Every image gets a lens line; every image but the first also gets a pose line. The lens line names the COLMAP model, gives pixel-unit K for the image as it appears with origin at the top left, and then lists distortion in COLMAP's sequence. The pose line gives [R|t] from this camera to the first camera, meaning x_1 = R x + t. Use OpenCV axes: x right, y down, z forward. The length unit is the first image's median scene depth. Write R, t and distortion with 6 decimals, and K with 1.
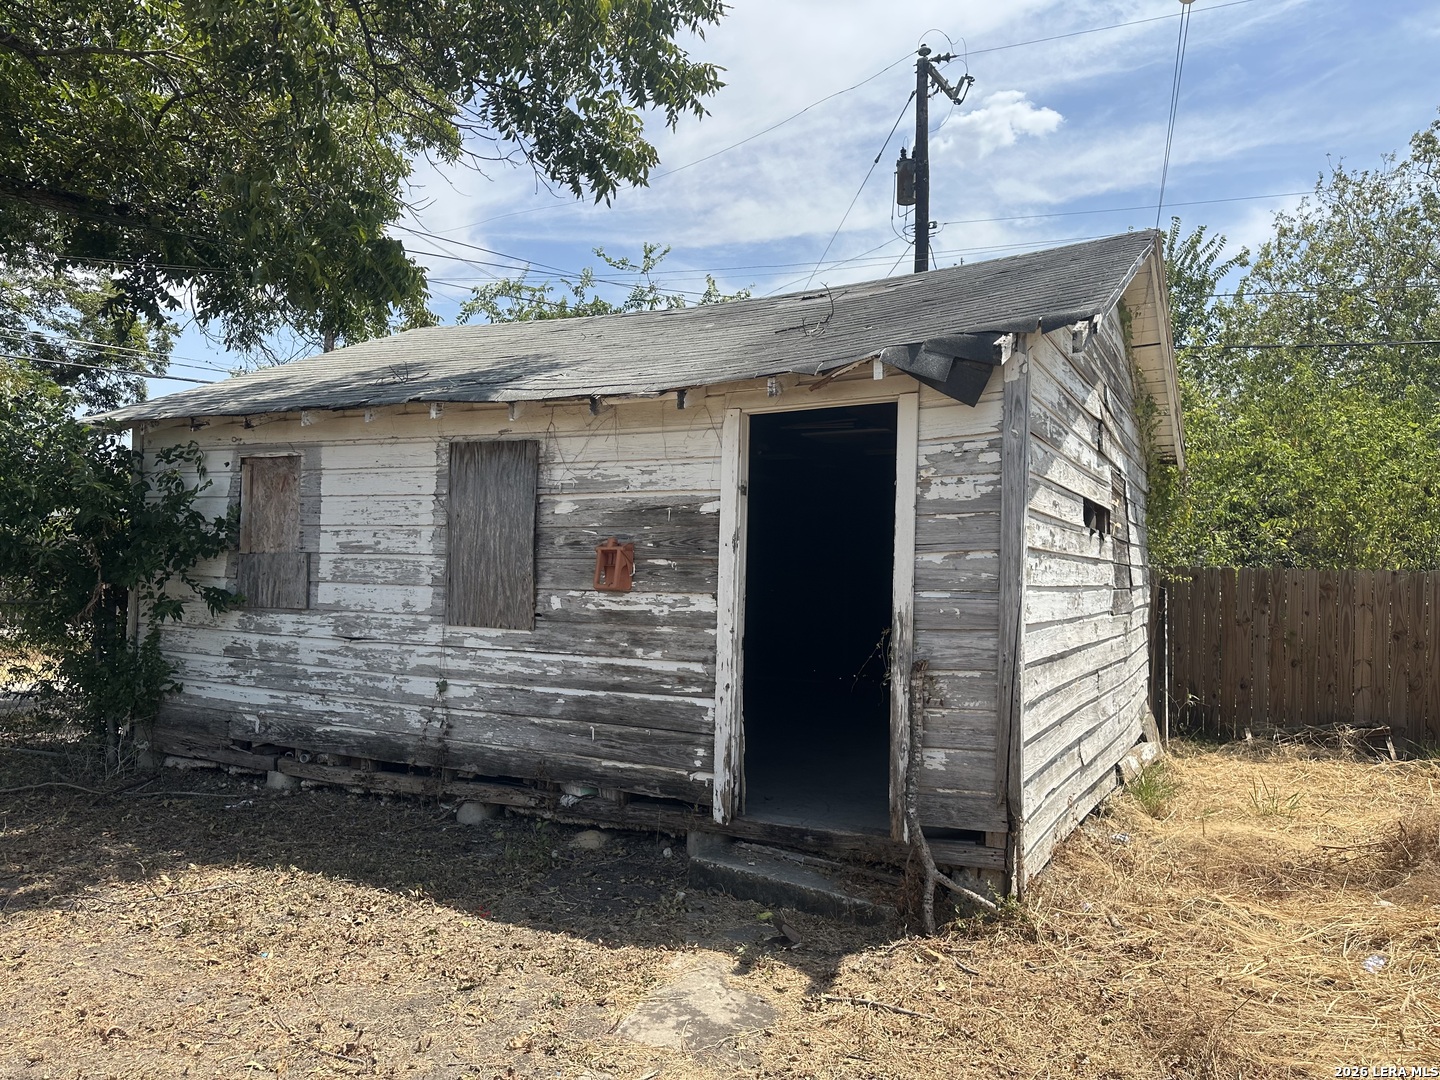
lens RADIAL K [[1030.6, 0, 723.3], [0, 1030.6, 548.9], [0, 0, 1]] dist [0.104209, -0.149155]
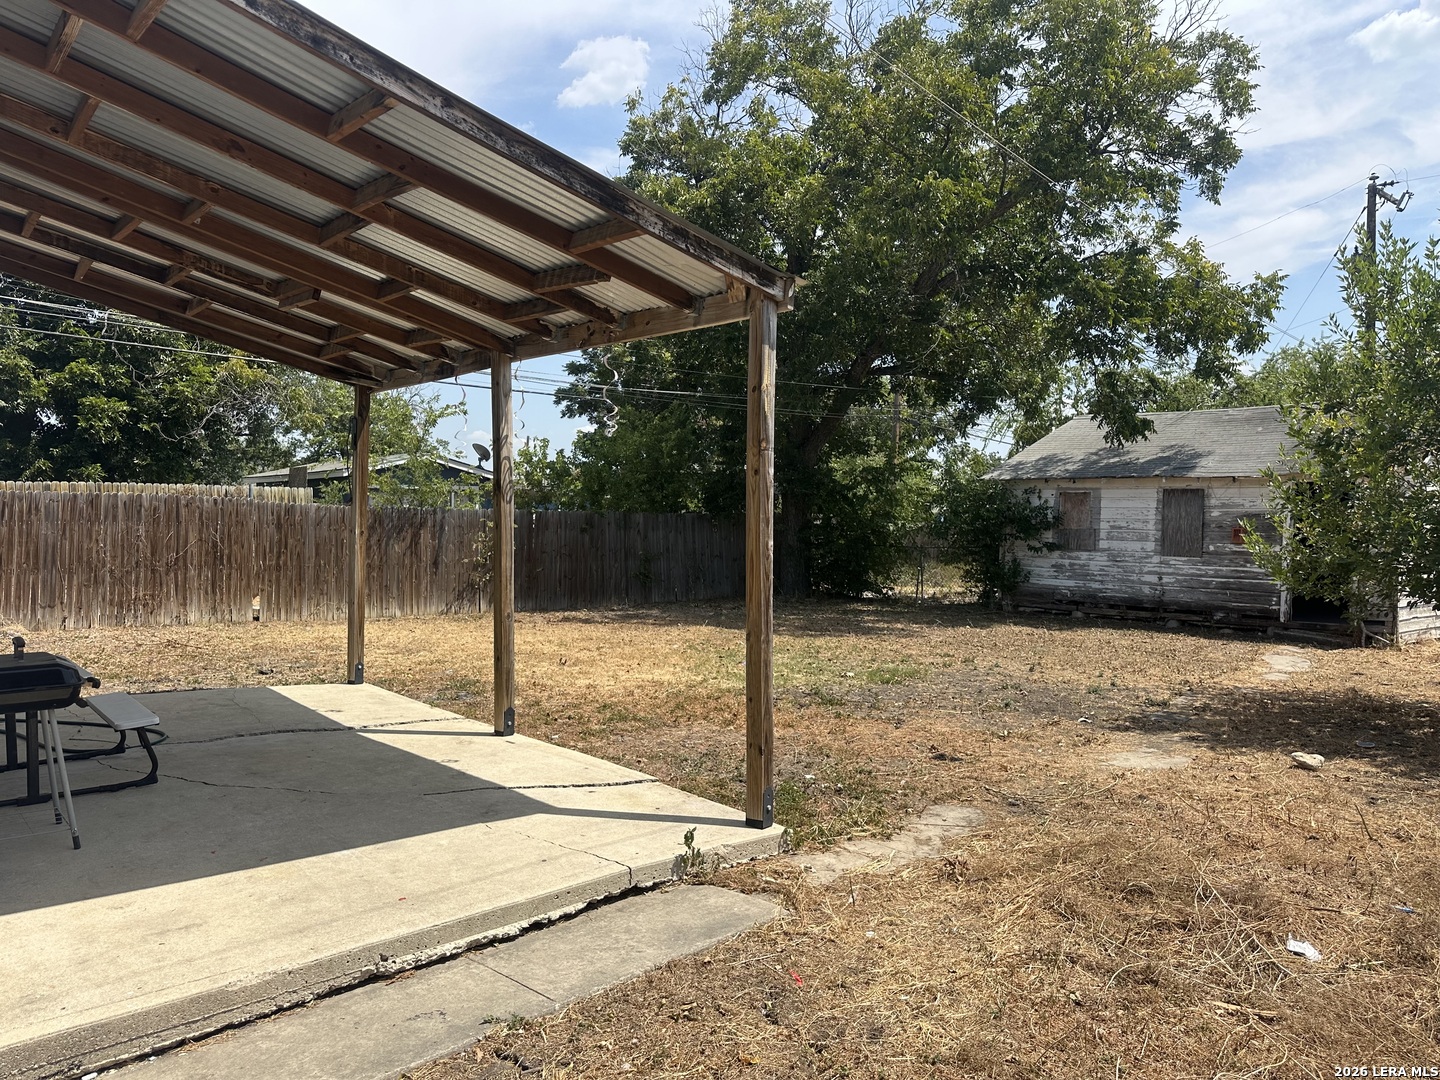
lens RADIAL K [[1030.6, 0, 723.3], [0, 1030.6, 548.9], [0, 0, 1]] dist [0.104209, -0.149155]
pose [[0.933702, 0.013165, -0.357808, -0.354276], [-0.002154, 0.999512, 0.031155, -0.028241], [0.358043, -0.028319, 0.933275, -1.953958]]
